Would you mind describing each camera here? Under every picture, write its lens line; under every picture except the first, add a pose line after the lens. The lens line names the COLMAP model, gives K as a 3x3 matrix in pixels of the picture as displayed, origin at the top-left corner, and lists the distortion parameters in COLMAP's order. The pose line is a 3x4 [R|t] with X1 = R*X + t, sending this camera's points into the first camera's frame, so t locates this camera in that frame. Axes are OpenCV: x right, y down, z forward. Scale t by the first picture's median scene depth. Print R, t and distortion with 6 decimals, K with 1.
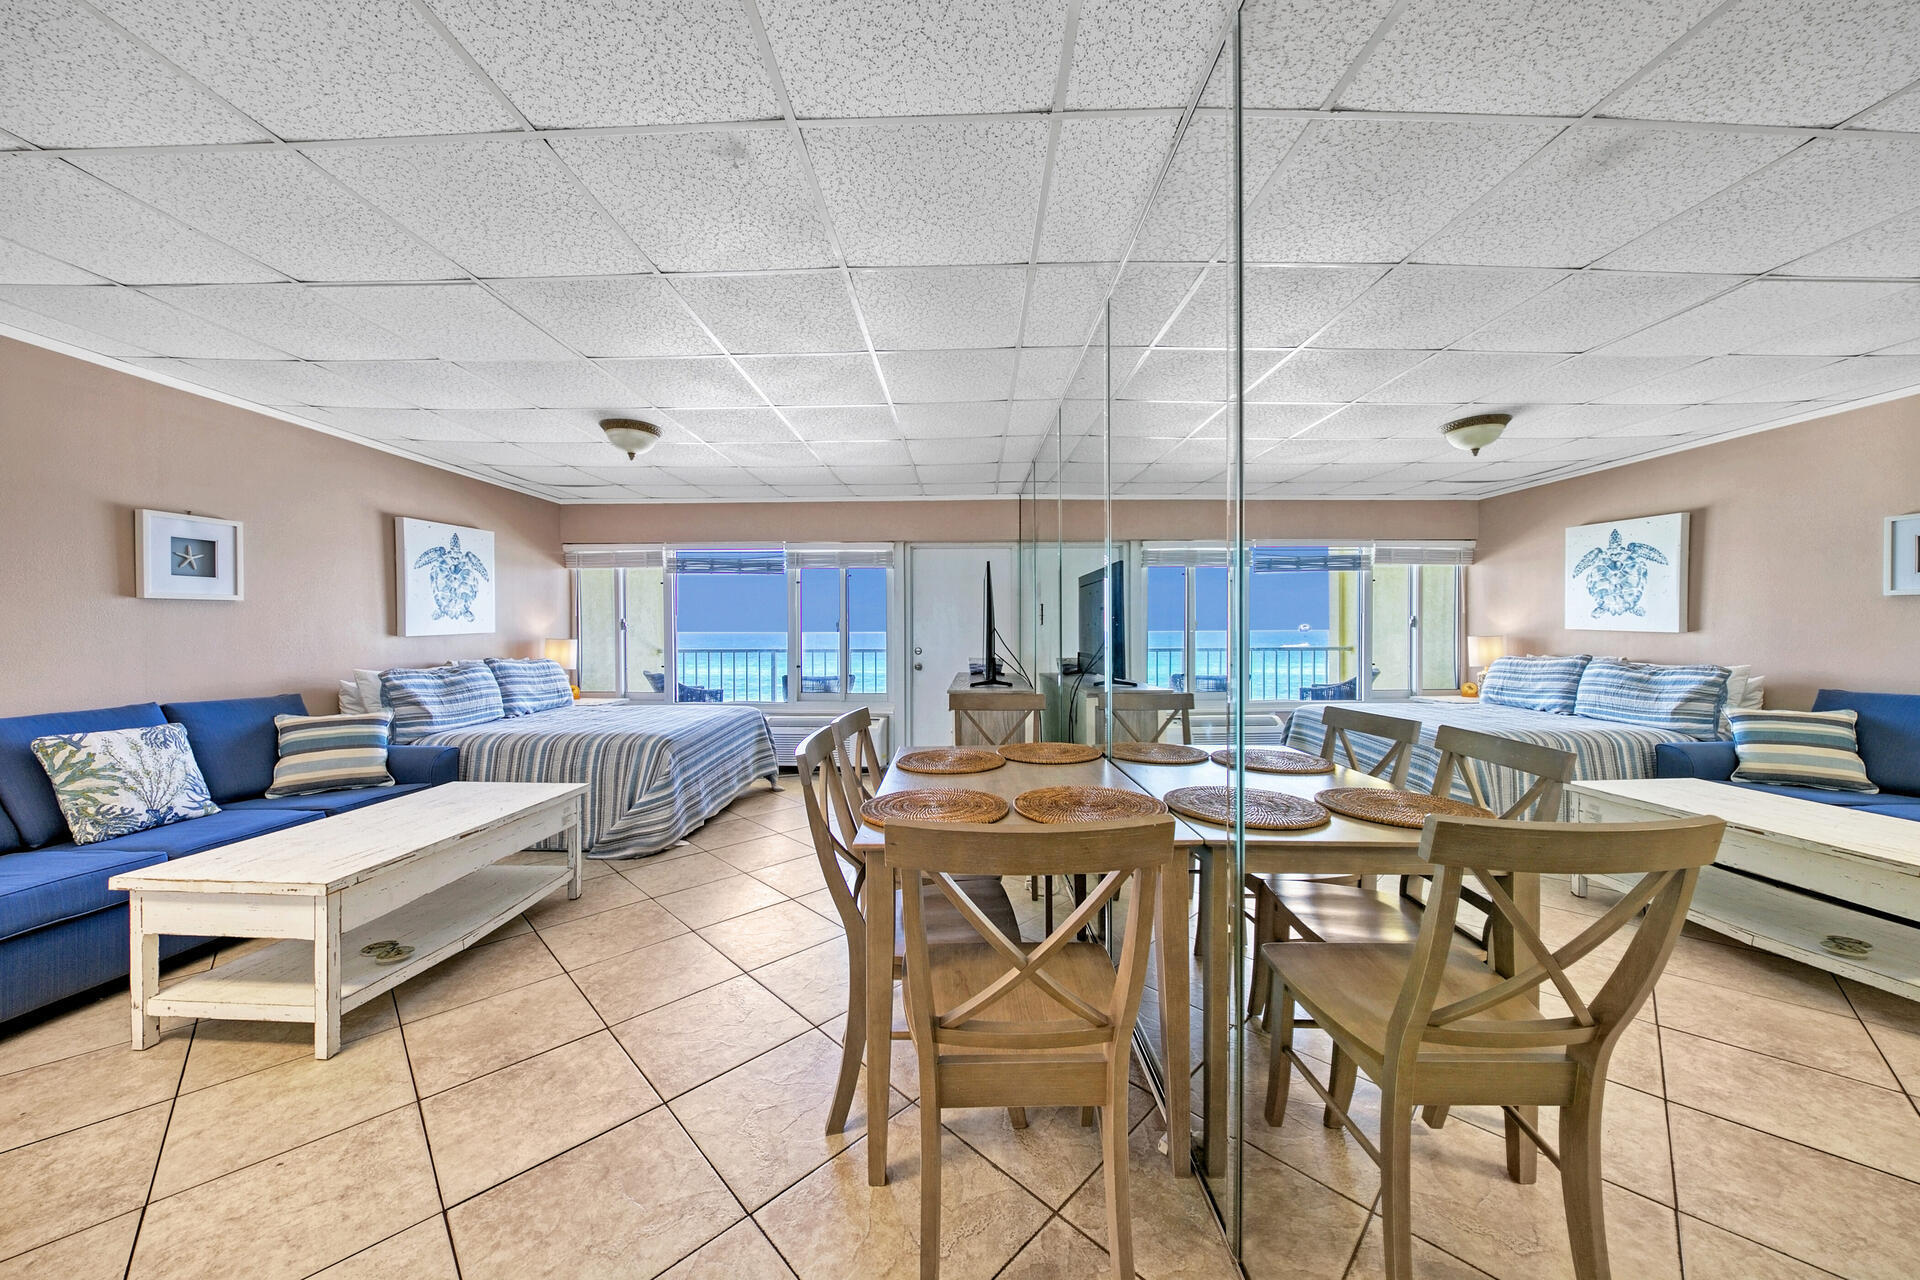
lens RADIAL K [[653.6, 0, 955.1], [0, 653.6, 624.9], [0, 0, 1]] dist [0.001040, -0.000010]
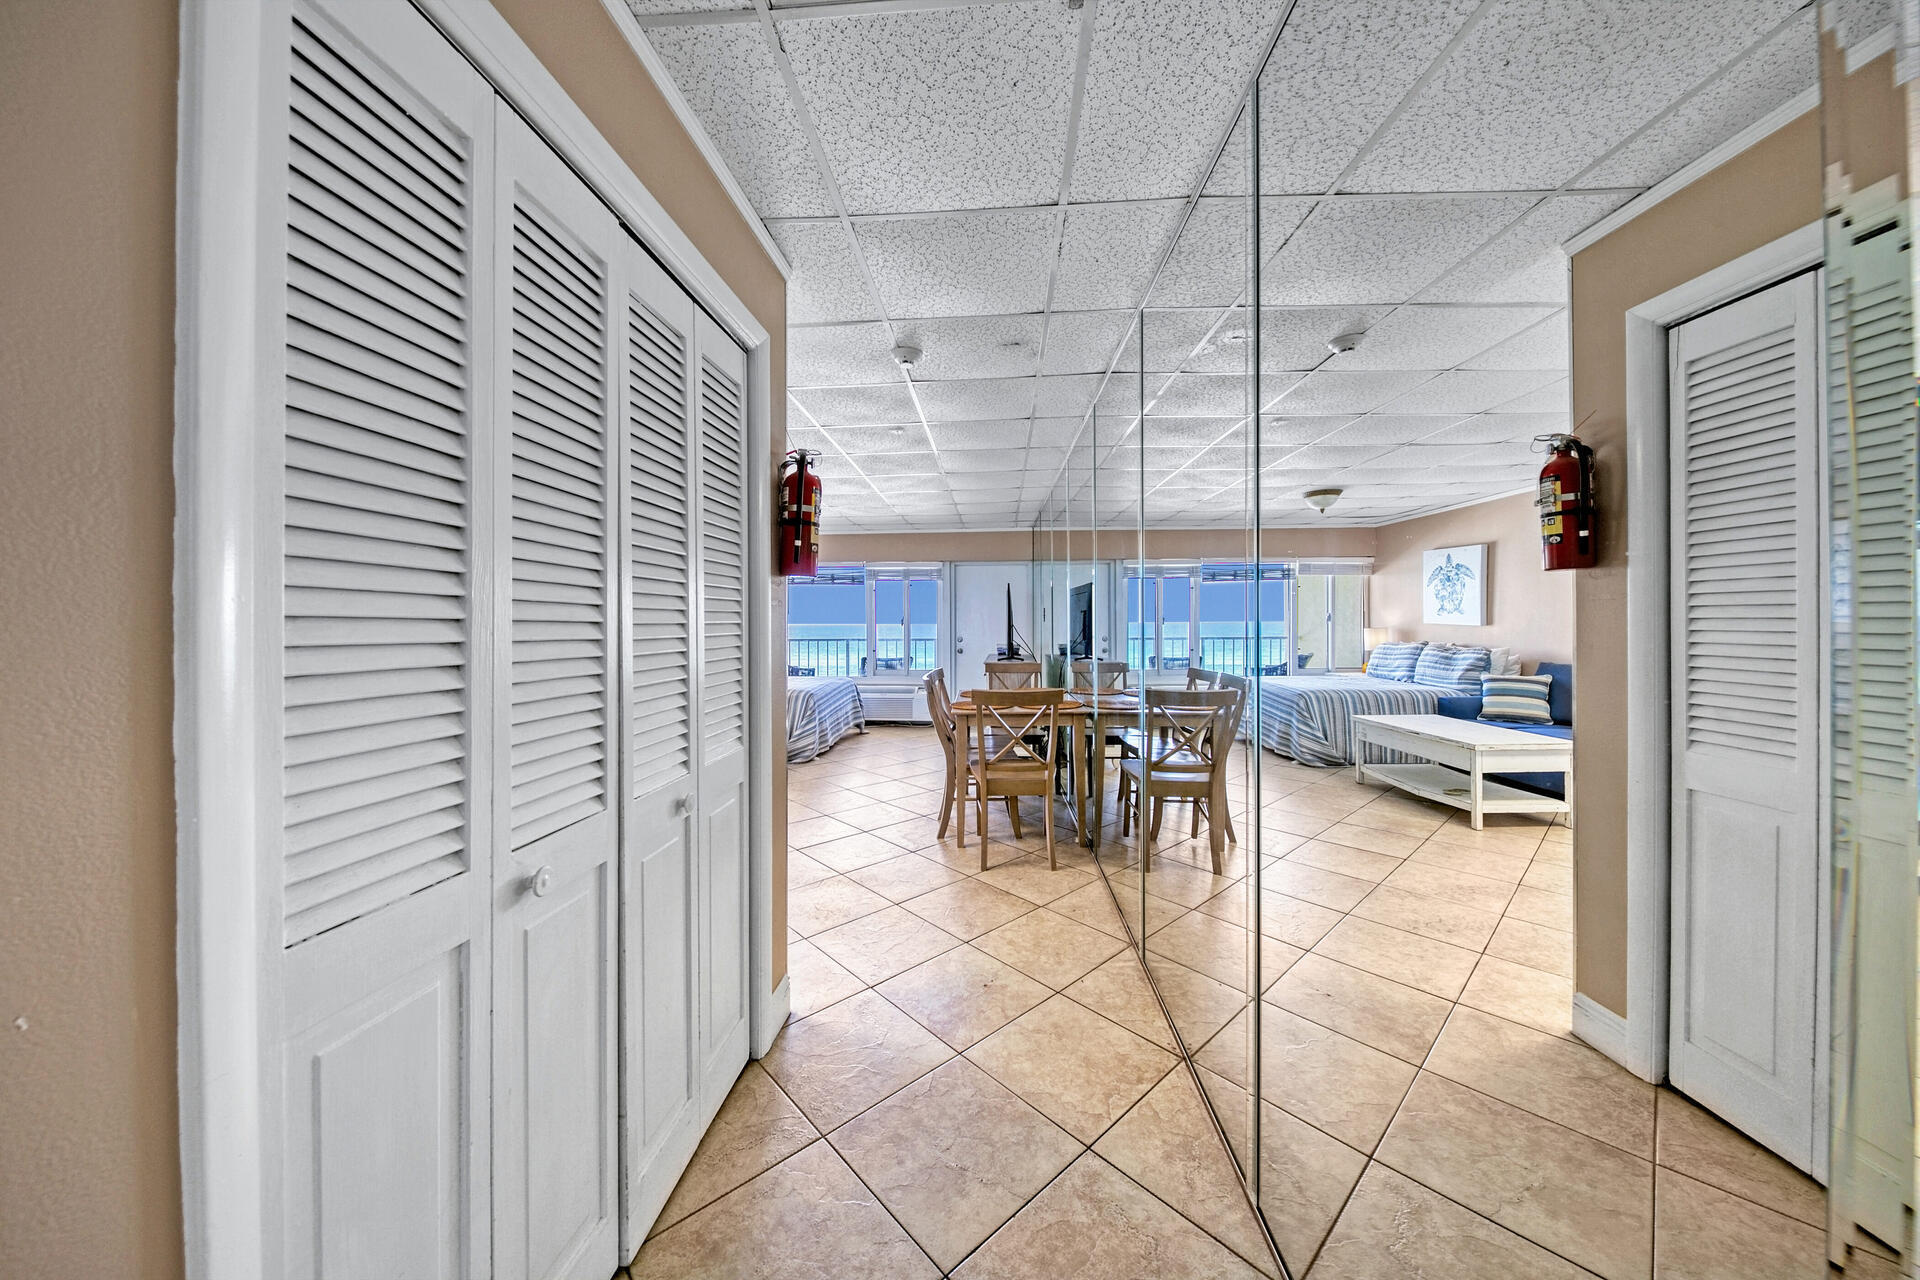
lens RADIAL K [[653.6, 0, 955.1], [0, 653.6, 624.9], [0, 0, 1]] dist [0.001040, -0.000010]
pose [[0.999118, -0.002093, -0.041932, -0.011226], [0.002657, 0.999907, 0.013411, -0.013095], [0.041900, -0.013510, 0.999030, -0.511675]]
